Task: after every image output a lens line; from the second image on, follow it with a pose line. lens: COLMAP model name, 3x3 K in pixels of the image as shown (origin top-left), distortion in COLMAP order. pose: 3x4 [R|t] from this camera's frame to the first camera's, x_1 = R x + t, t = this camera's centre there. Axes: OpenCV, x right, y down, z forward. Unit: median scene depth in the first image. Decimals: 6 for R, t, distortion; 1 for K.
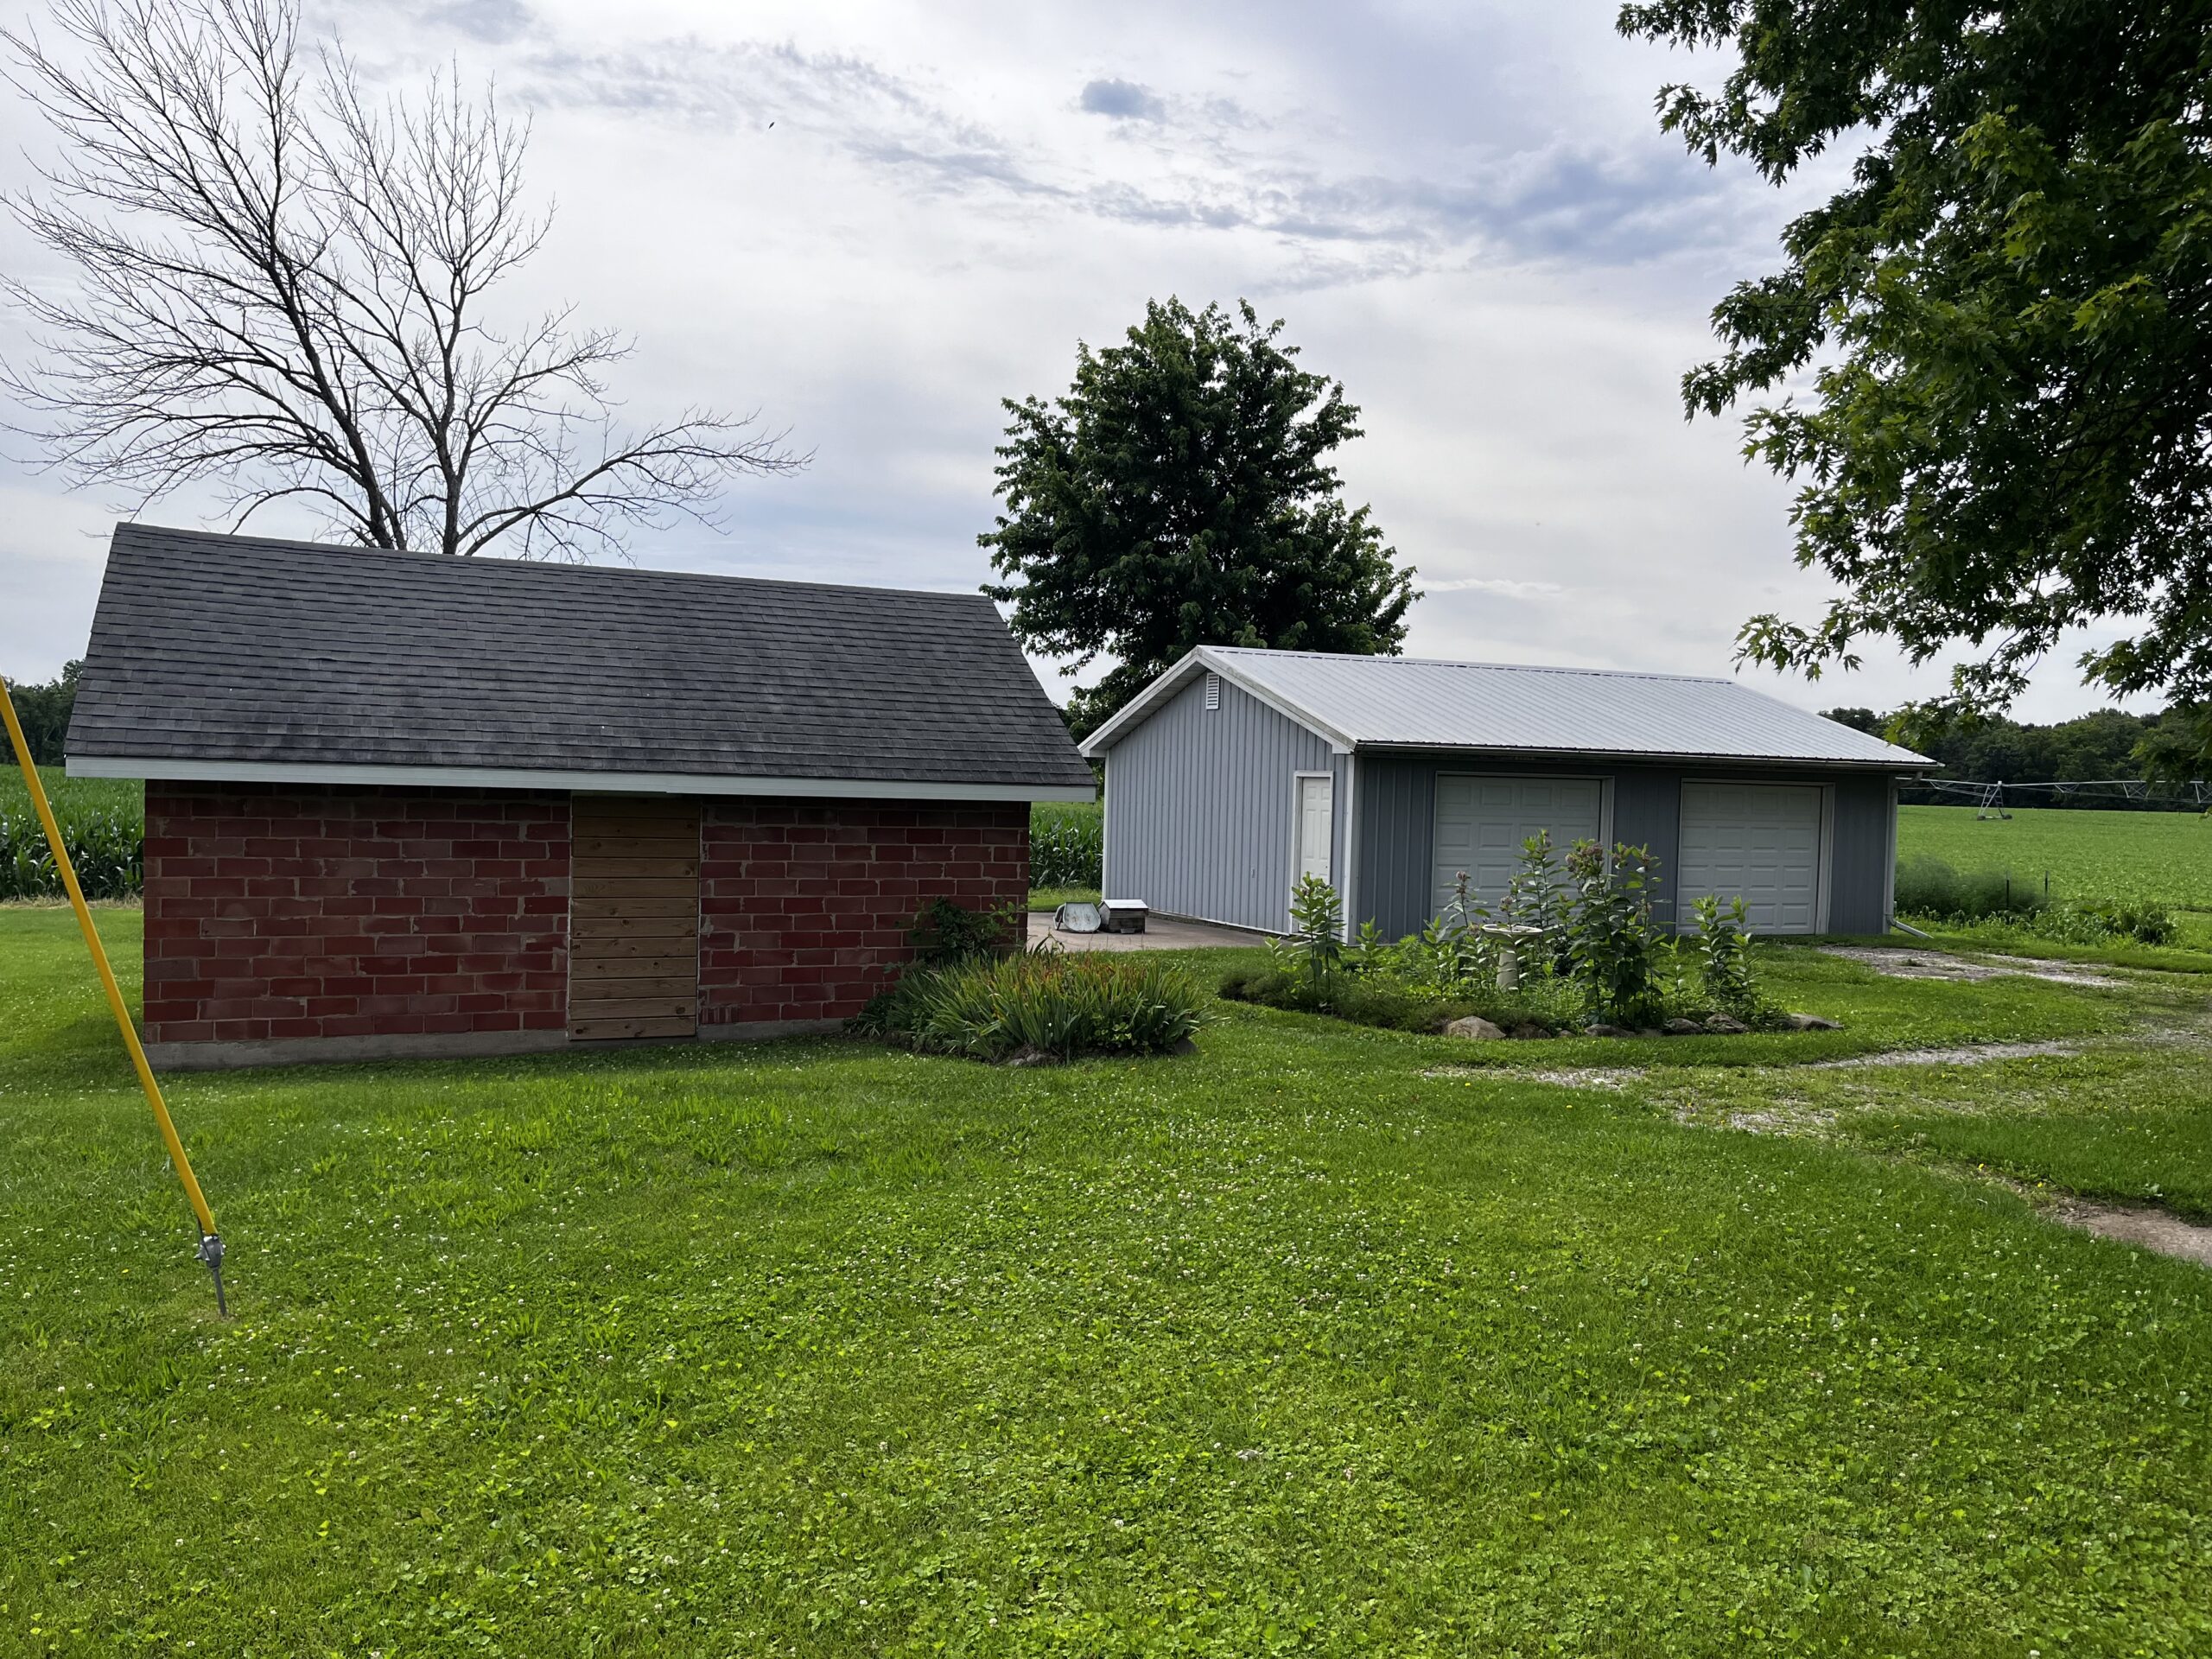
lens RADIAL K [[1665.9, 0, 1139.6], [0, 1665.9, 832.7], [0, 0, 1]] dist [0.078230, -0.114633]
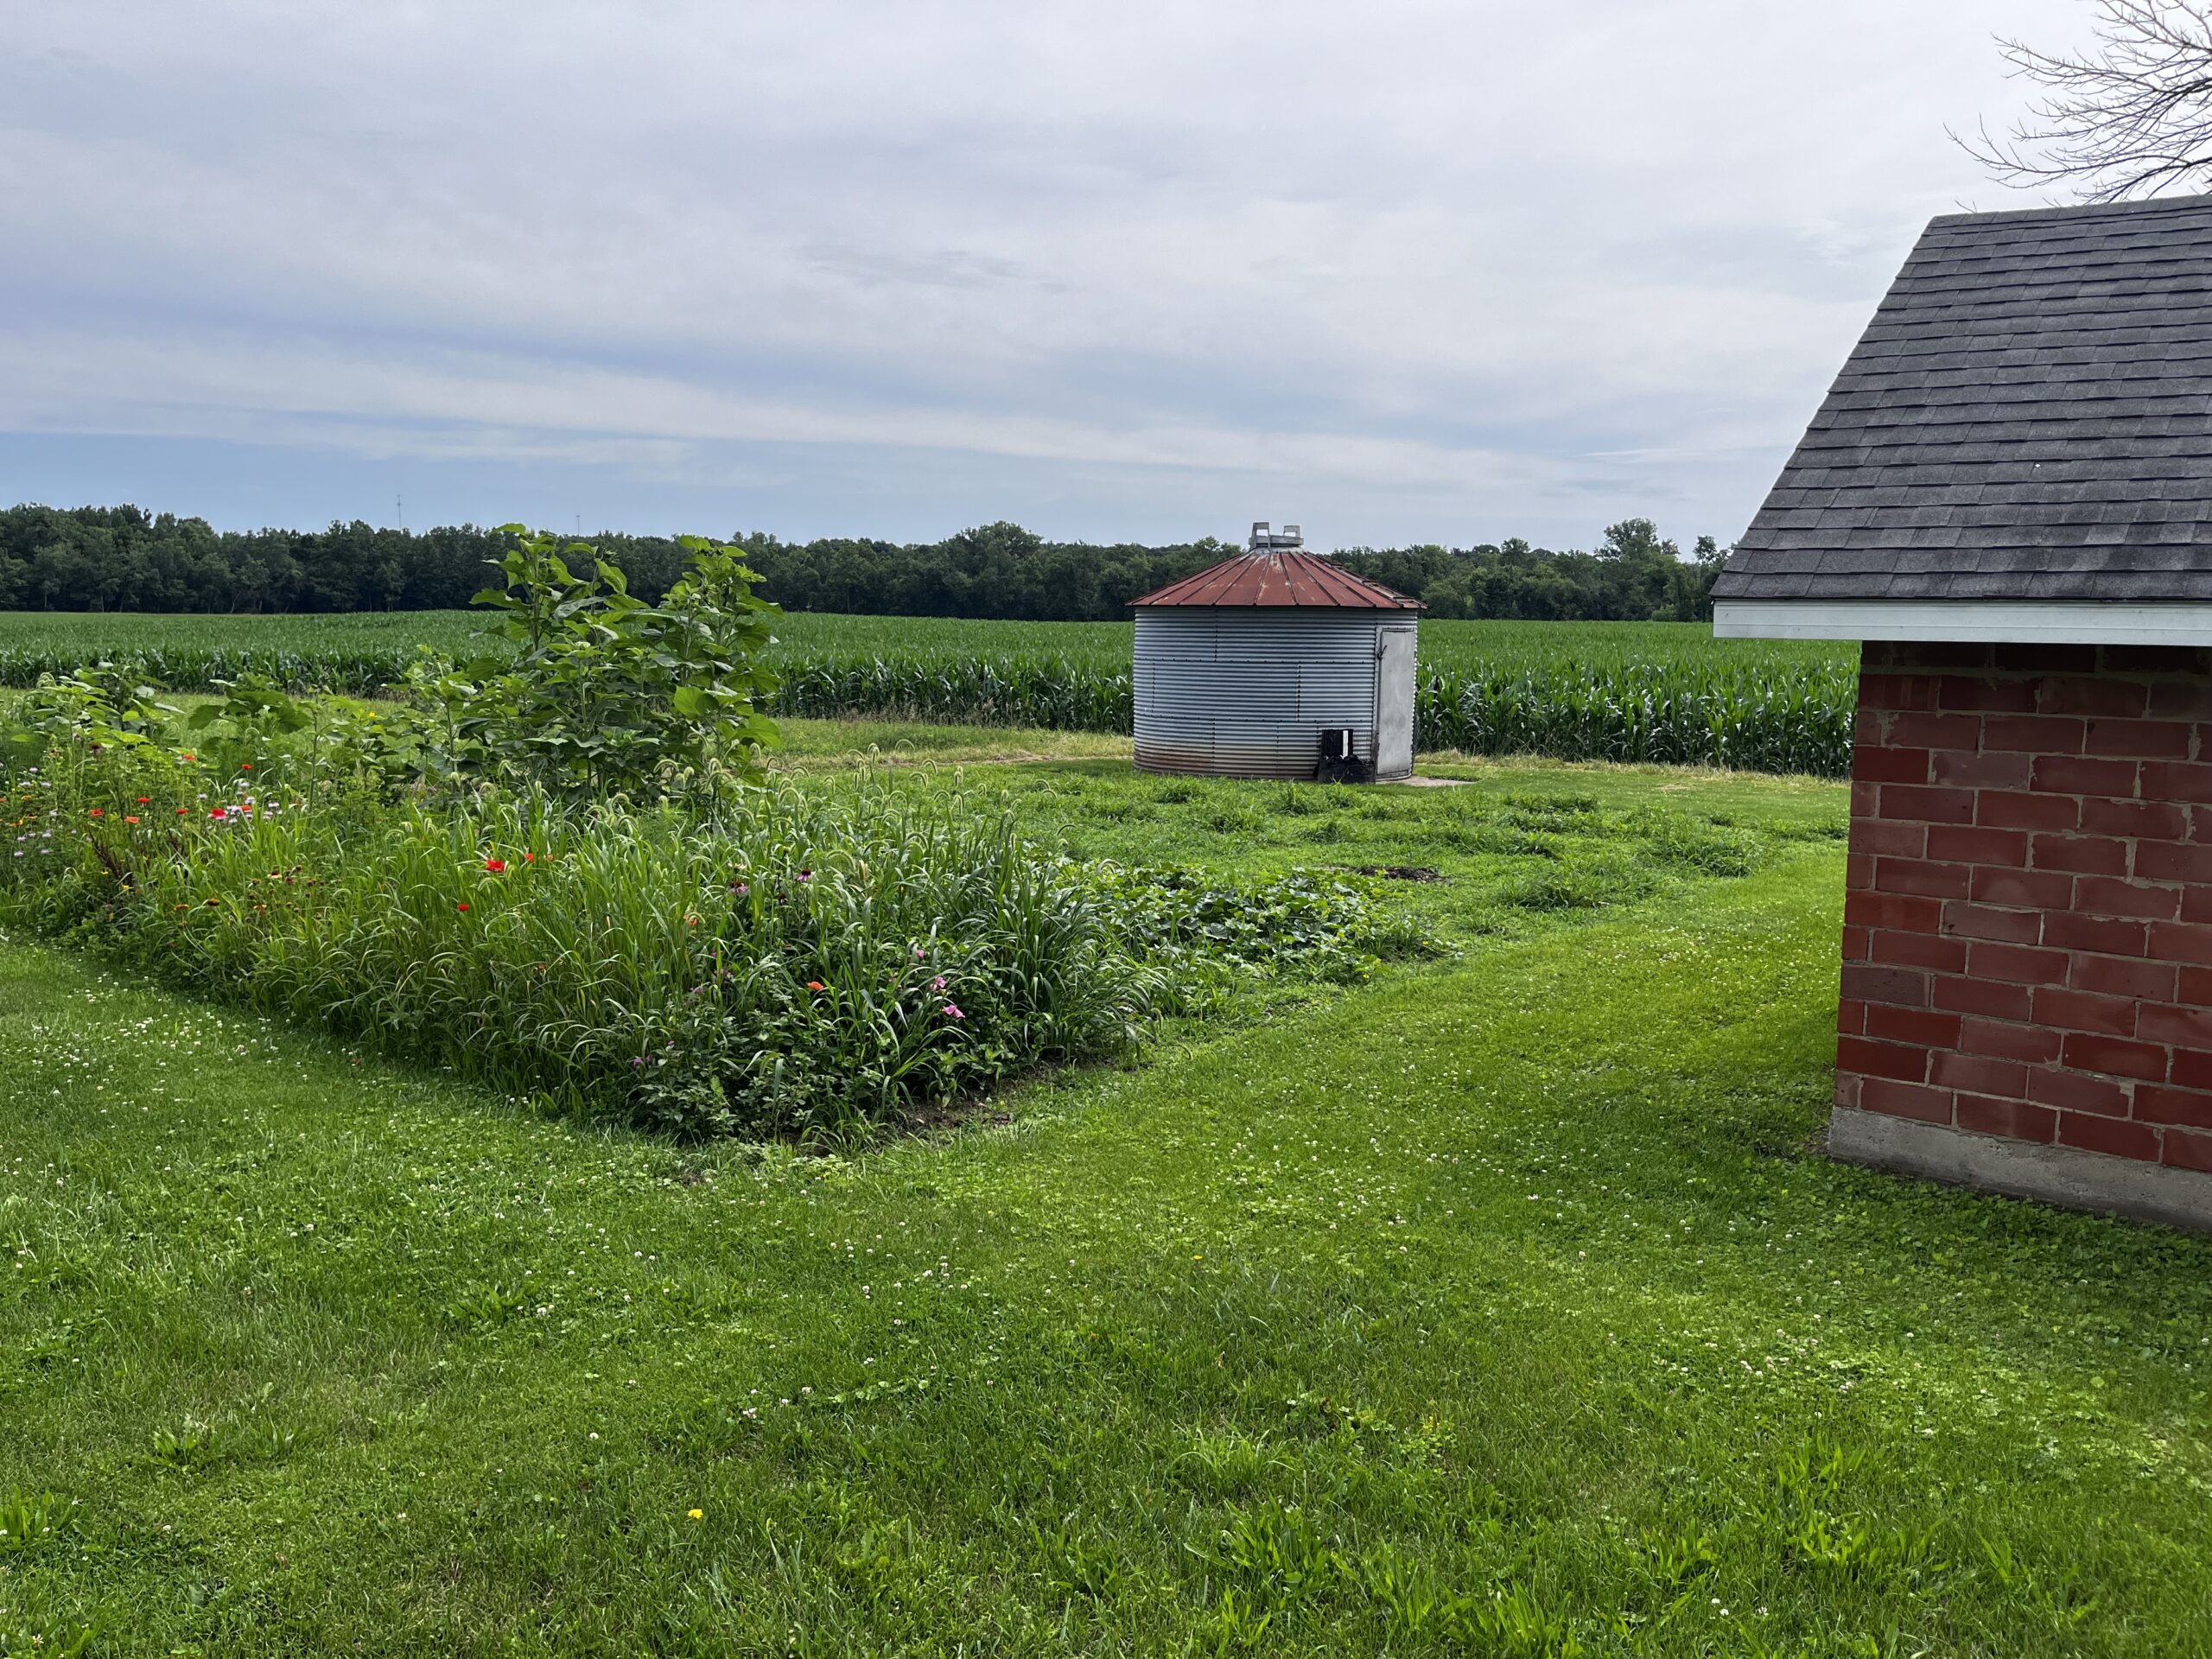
lens RADIAL K [[1665.9, 0, 1139.6], [0, 1665.9, 832.7], [0, 0, 1]] dist [0.078230, -0.114633]
pose [[0.445211, 0.092796, -0.890604, -0.189602], [-0.024179, 0.995499, 0.091639, -0.013474], [0.895099, -0.019265, 0.445451, 0.520755]]
